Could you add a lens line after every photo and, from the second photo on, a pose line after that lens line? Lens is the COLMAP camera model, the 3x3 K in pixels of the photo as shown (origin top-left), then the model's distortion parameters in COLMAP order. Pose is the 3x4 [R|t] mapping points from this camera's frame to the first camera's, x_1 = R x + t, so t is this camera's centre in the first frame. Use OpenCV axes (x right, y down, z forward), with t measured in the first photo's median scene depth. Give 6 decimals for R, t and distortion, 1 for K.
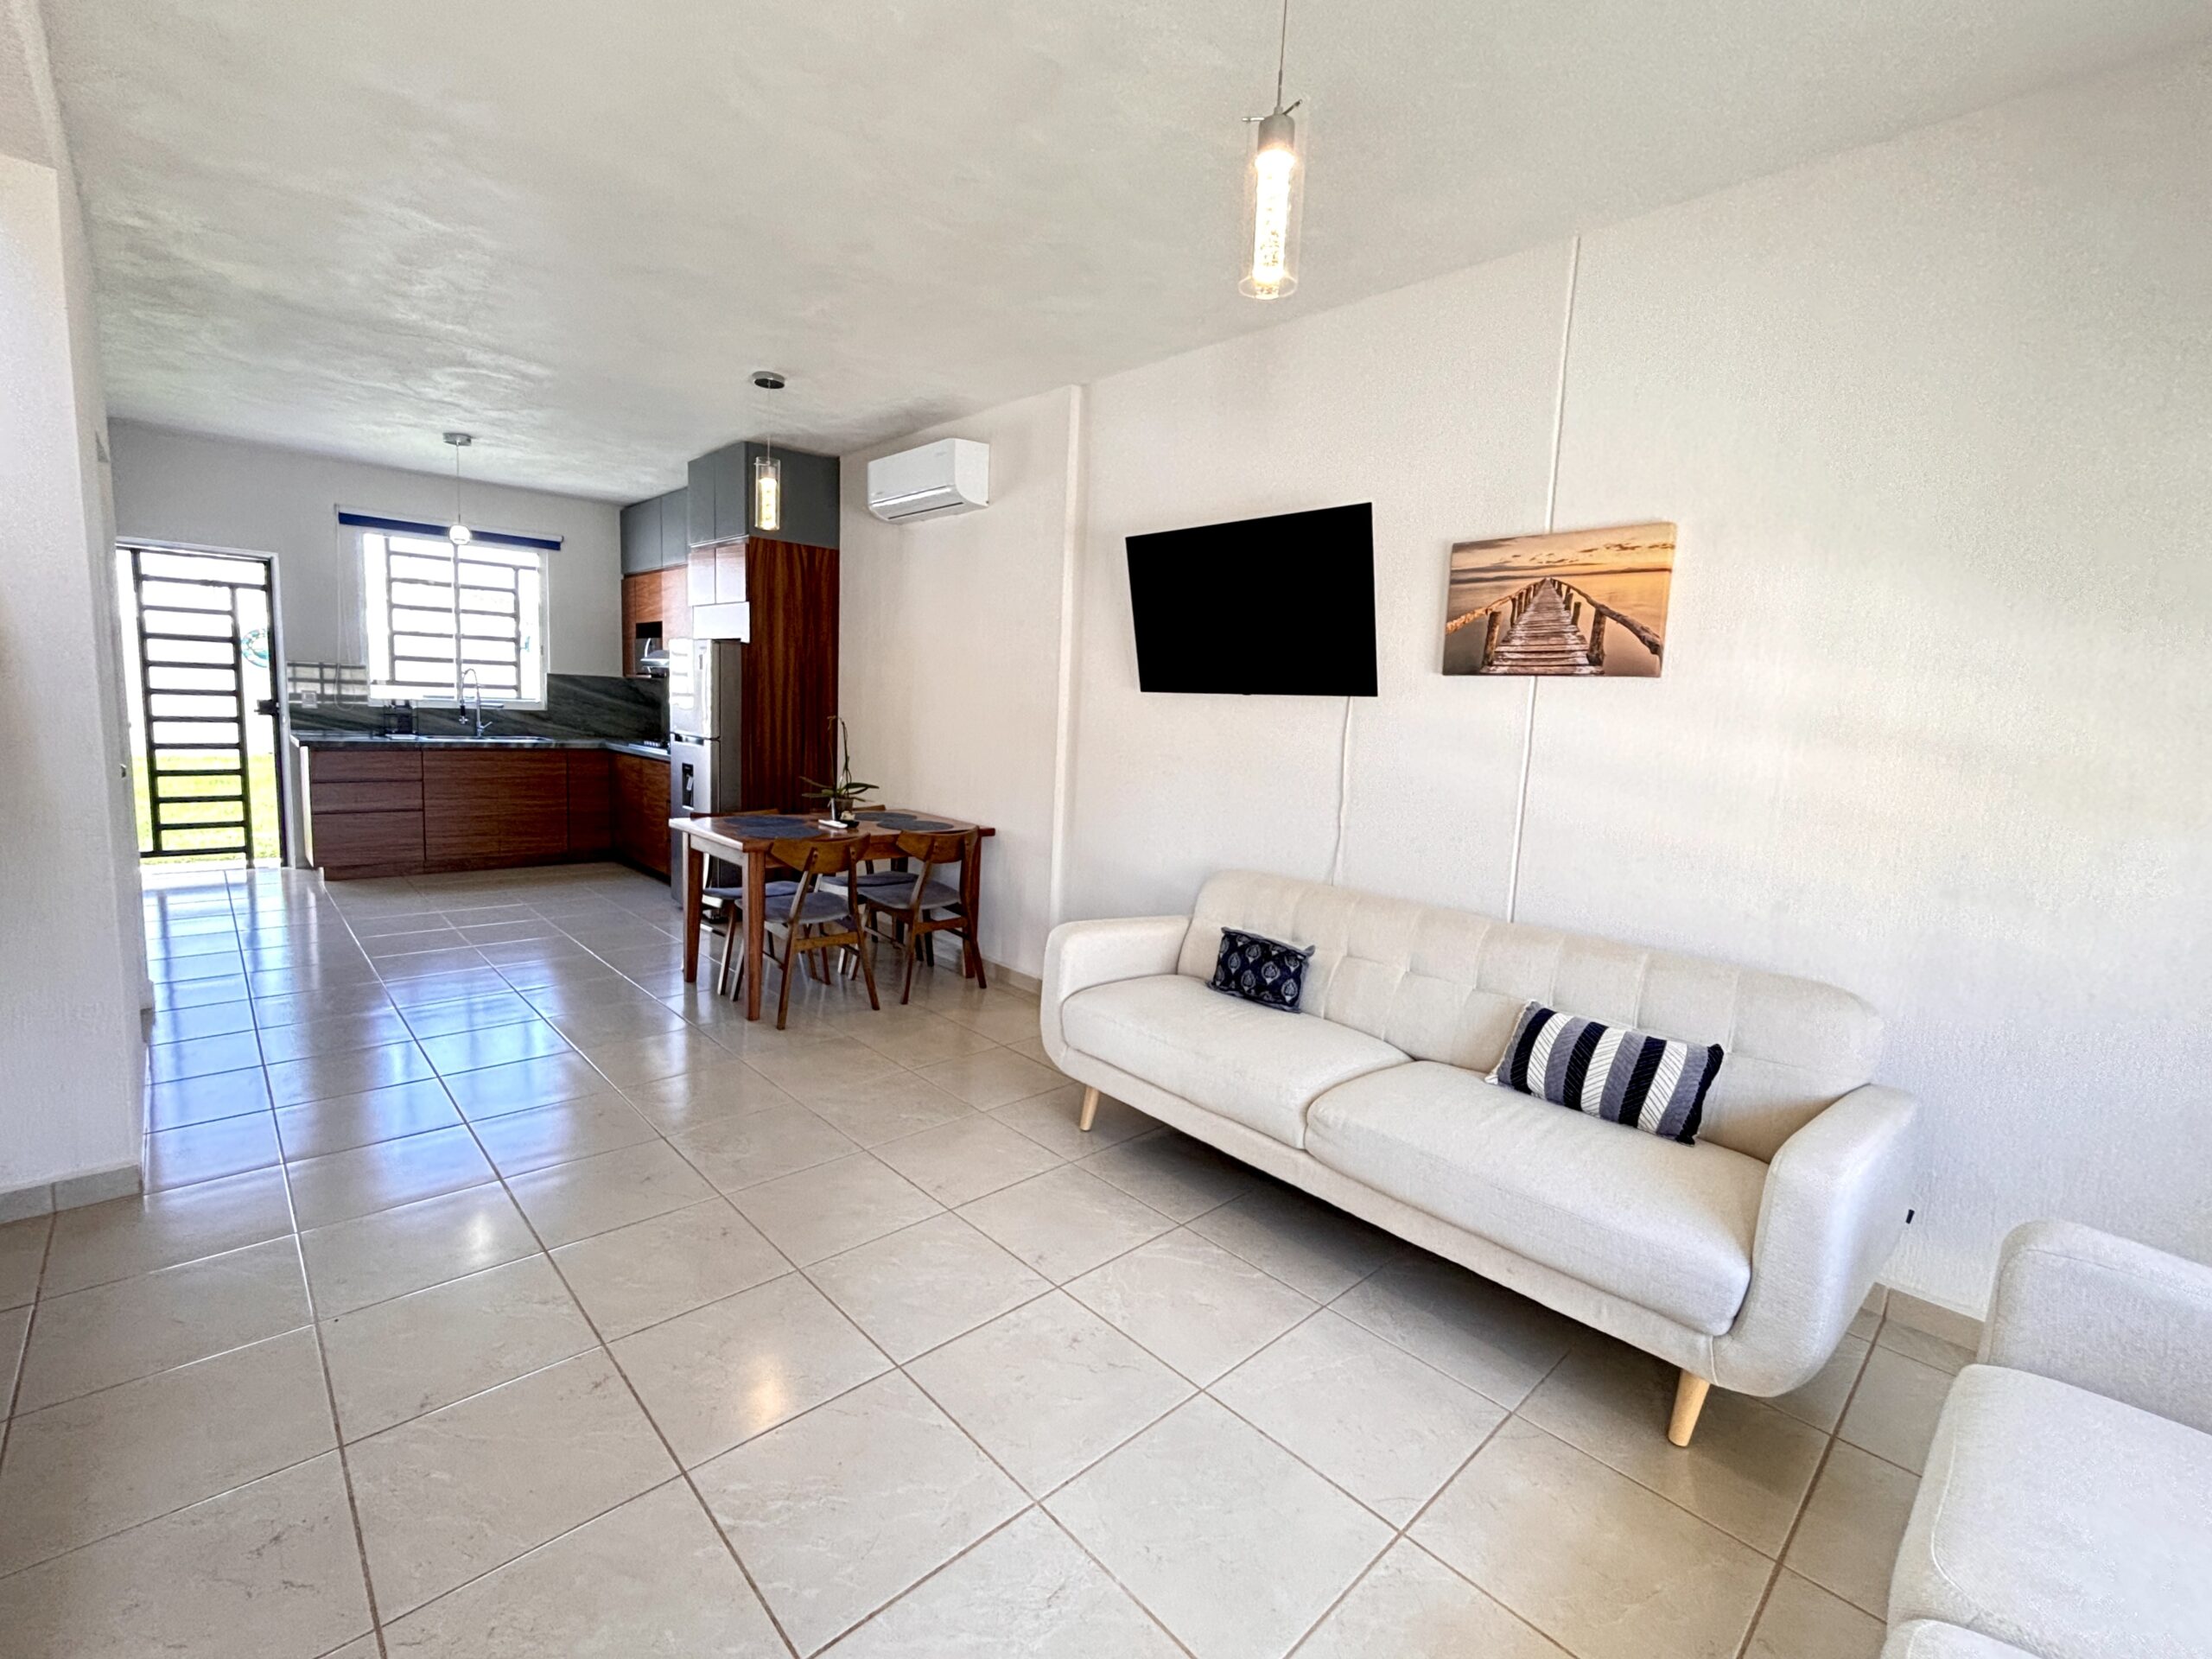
lens RADIAL K [[958.5, 0, 1058.6], [0, 958.5, 813.5], [0, 0, 1]] dist [0.000628, 0.000098]
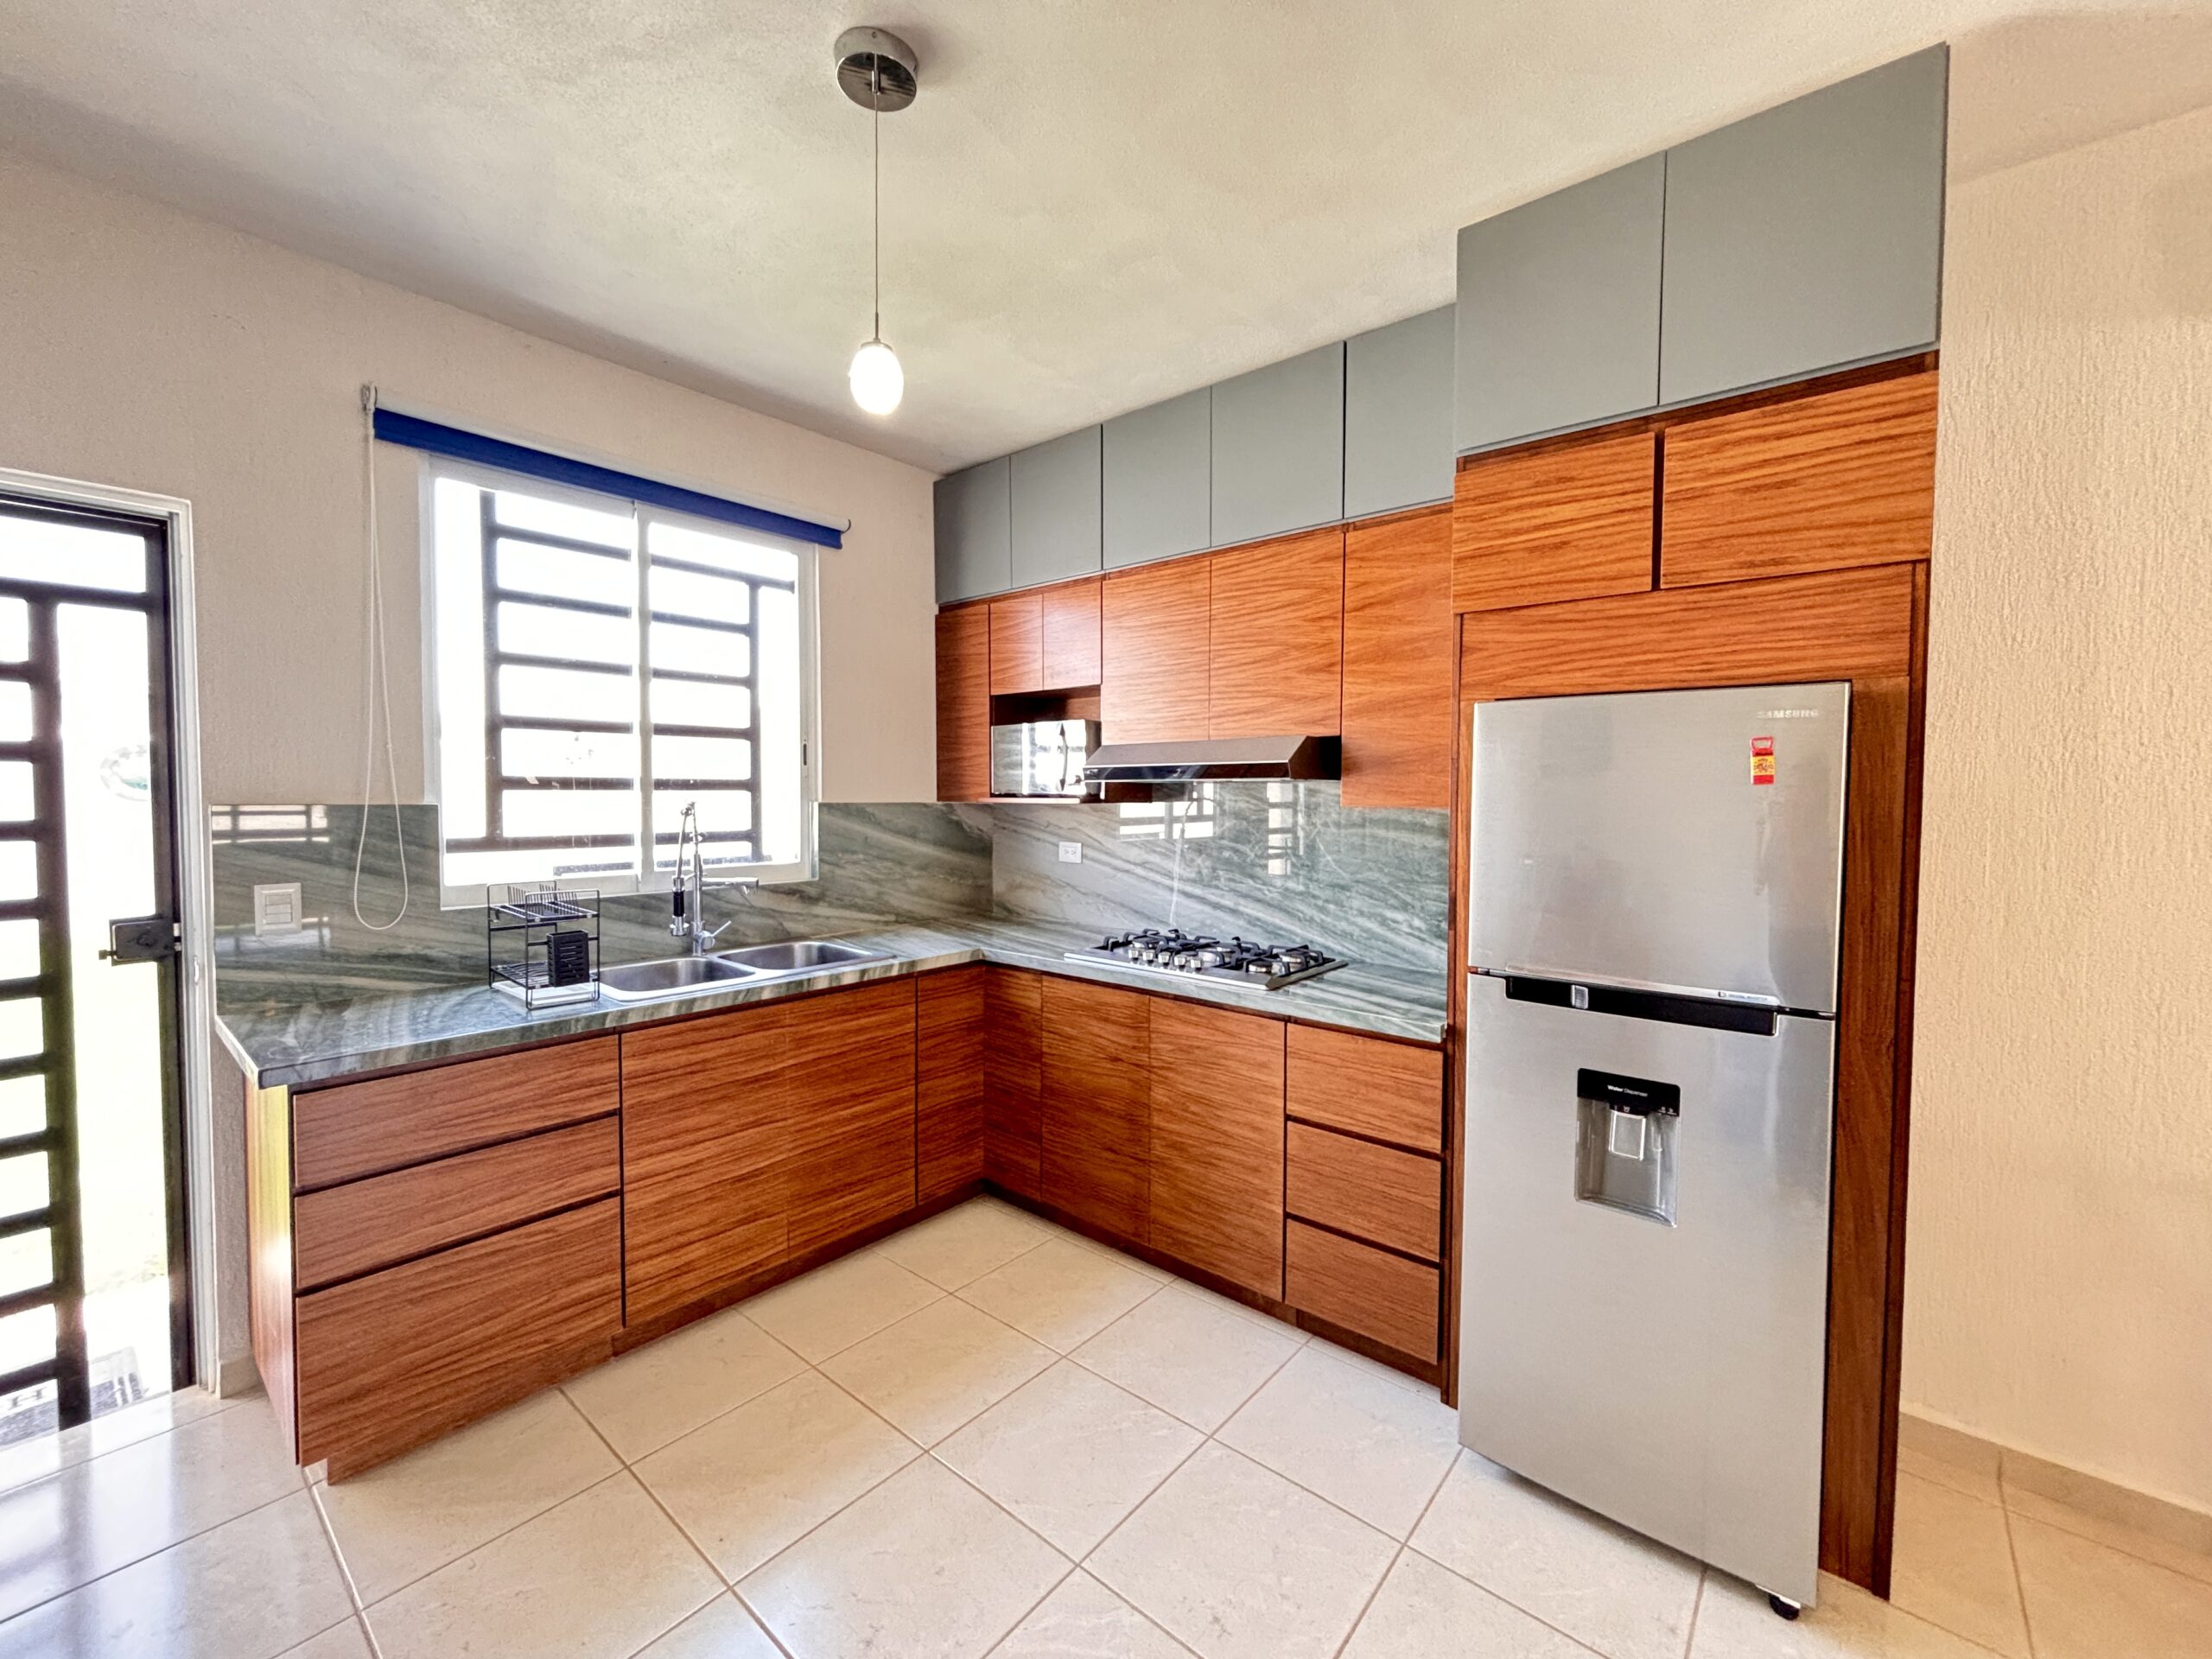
lens RADIAL K [[895.5, 0, 1100.3], [0, 895.5, 819.2], [0, 0, 1]] dist [0.007230, 0.000071]
pose [[0.990348, -0.044923, 0.131125, -0.624144], [0.055754, 0.995224, -0.080135, -0.130027], [-0.126898, 0.086672, 0.988122, 0.750695]]
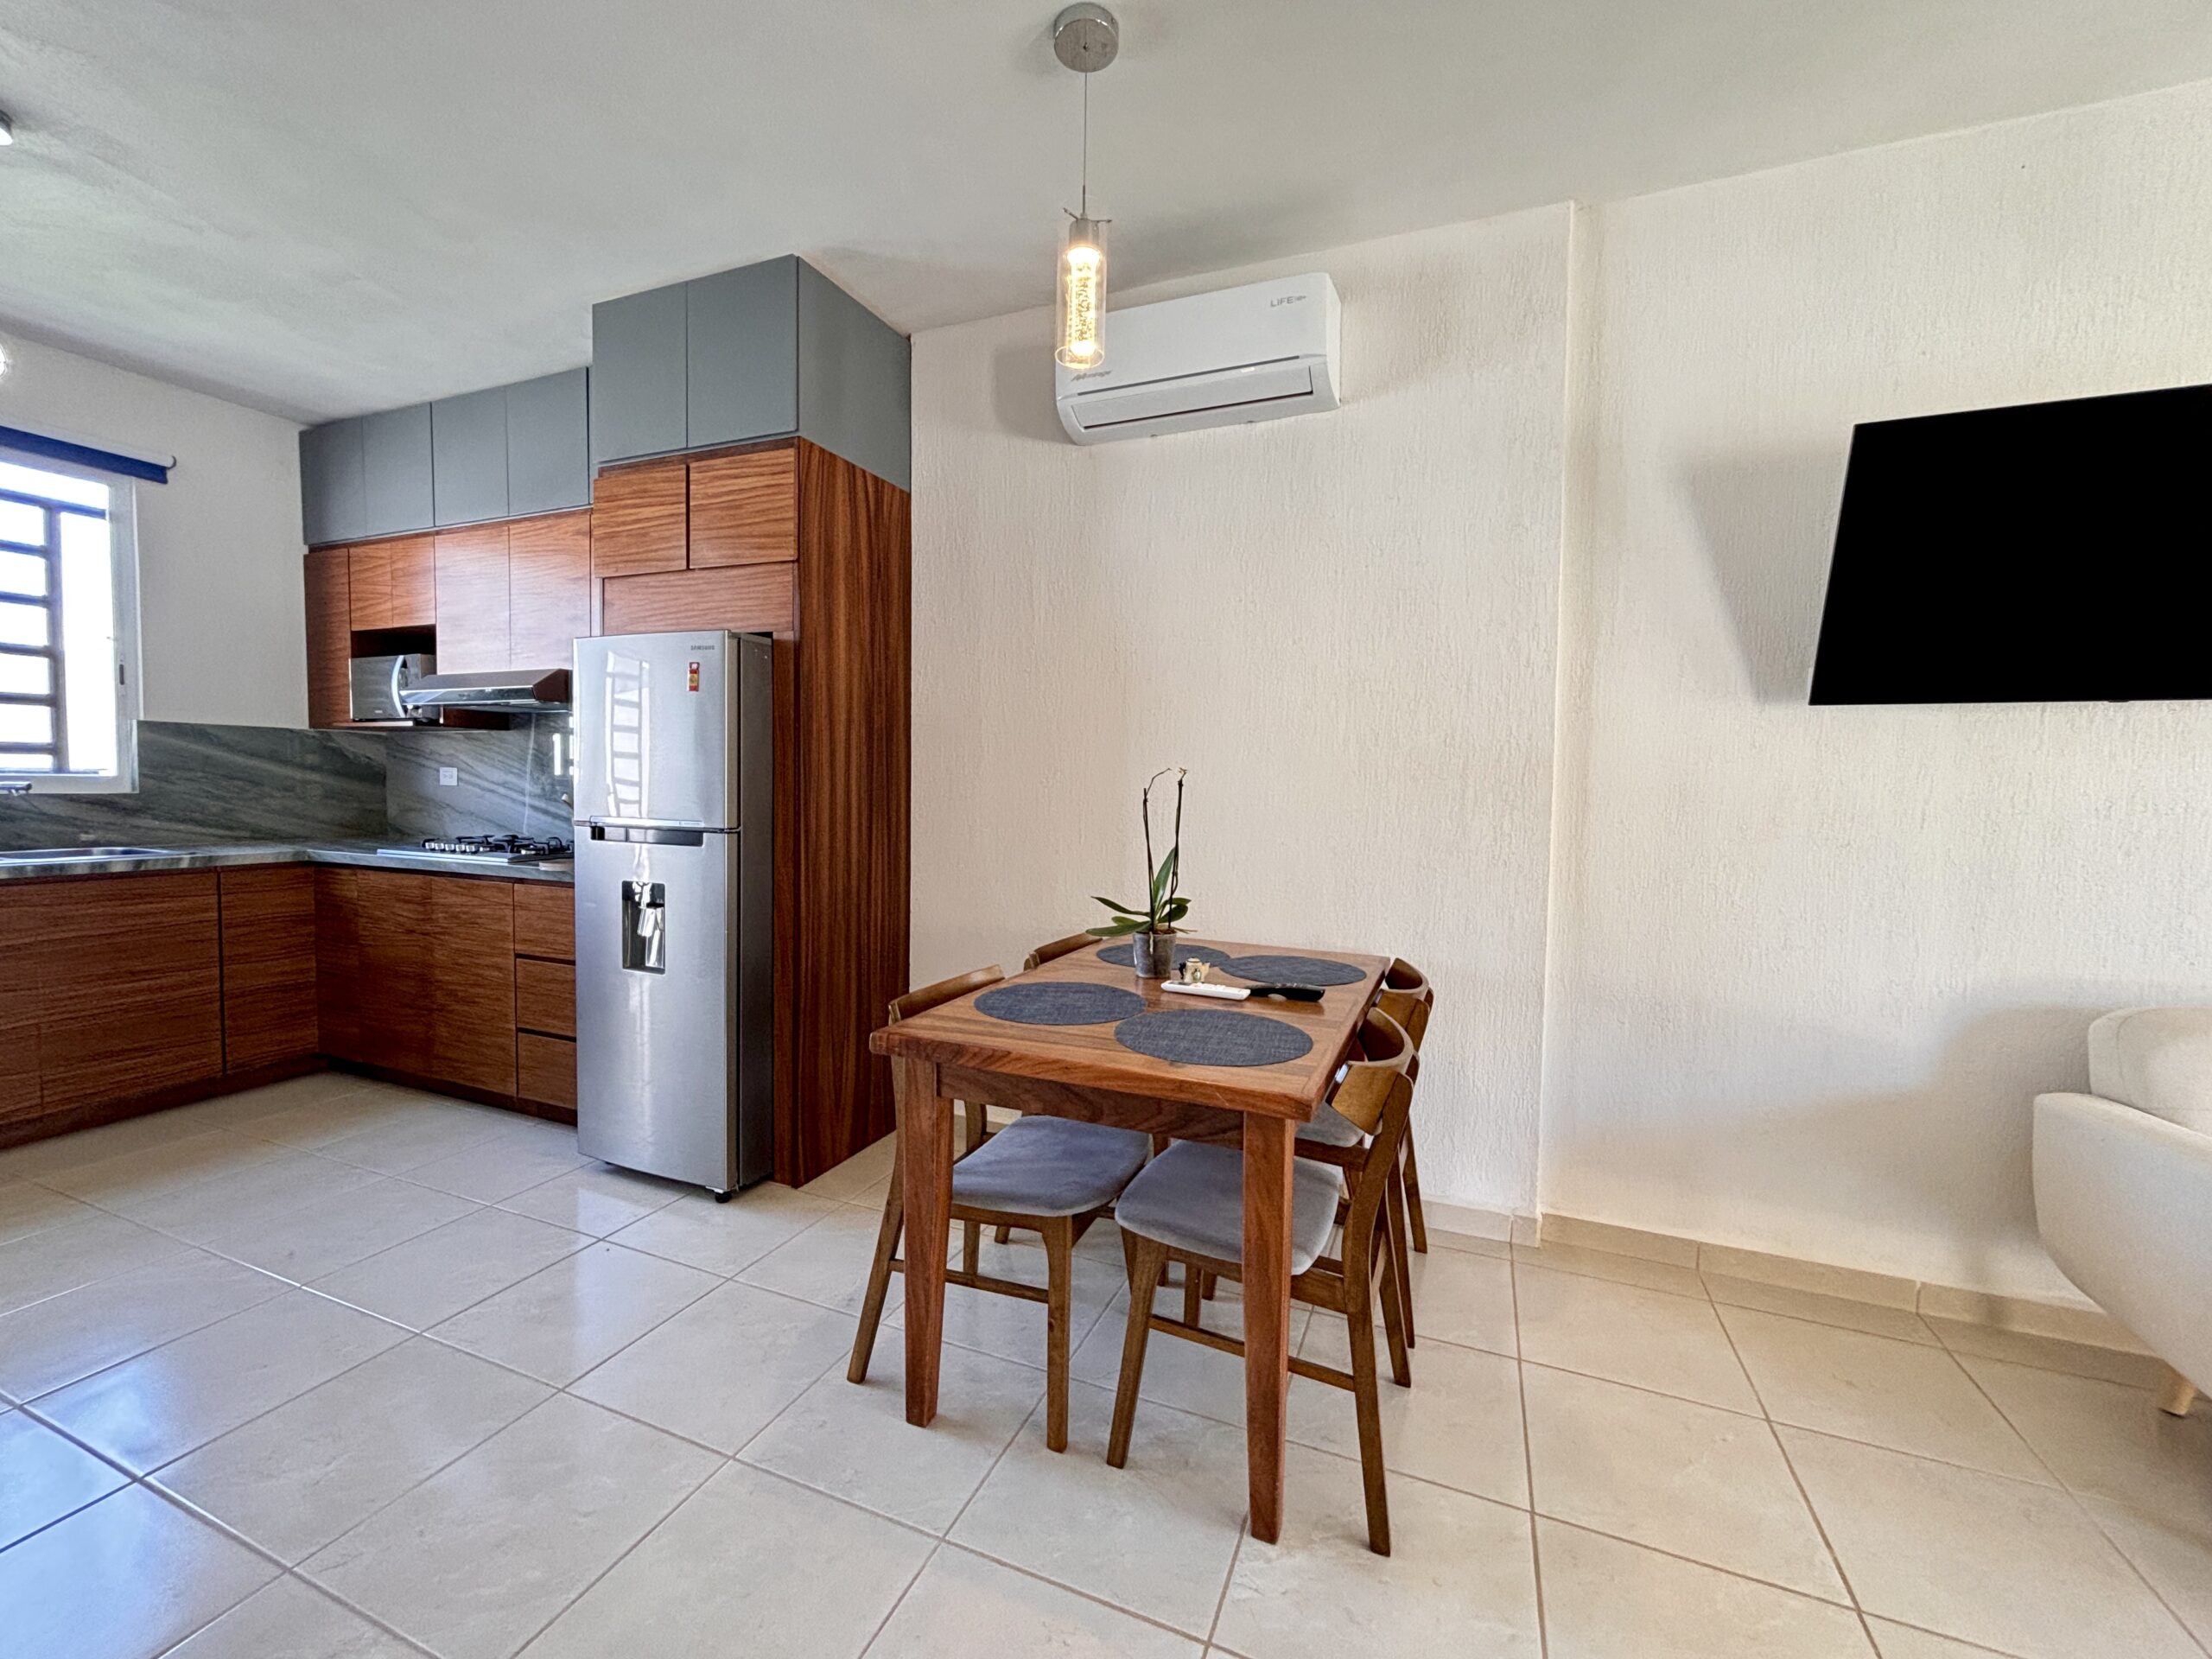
lens RADIAL K [[900.8, 0, 1103.5], [0, 900.8, 821.7], [0, 0, 1]] dist [-0.001106, 0.000719]
pose [[0.903161, -0.050042, 0.426374, -0.384219], [0.075071, 0.996290, -0.042088, -0.048120], [-0.422686, 0.070021, 0.903567, 0.495981]]
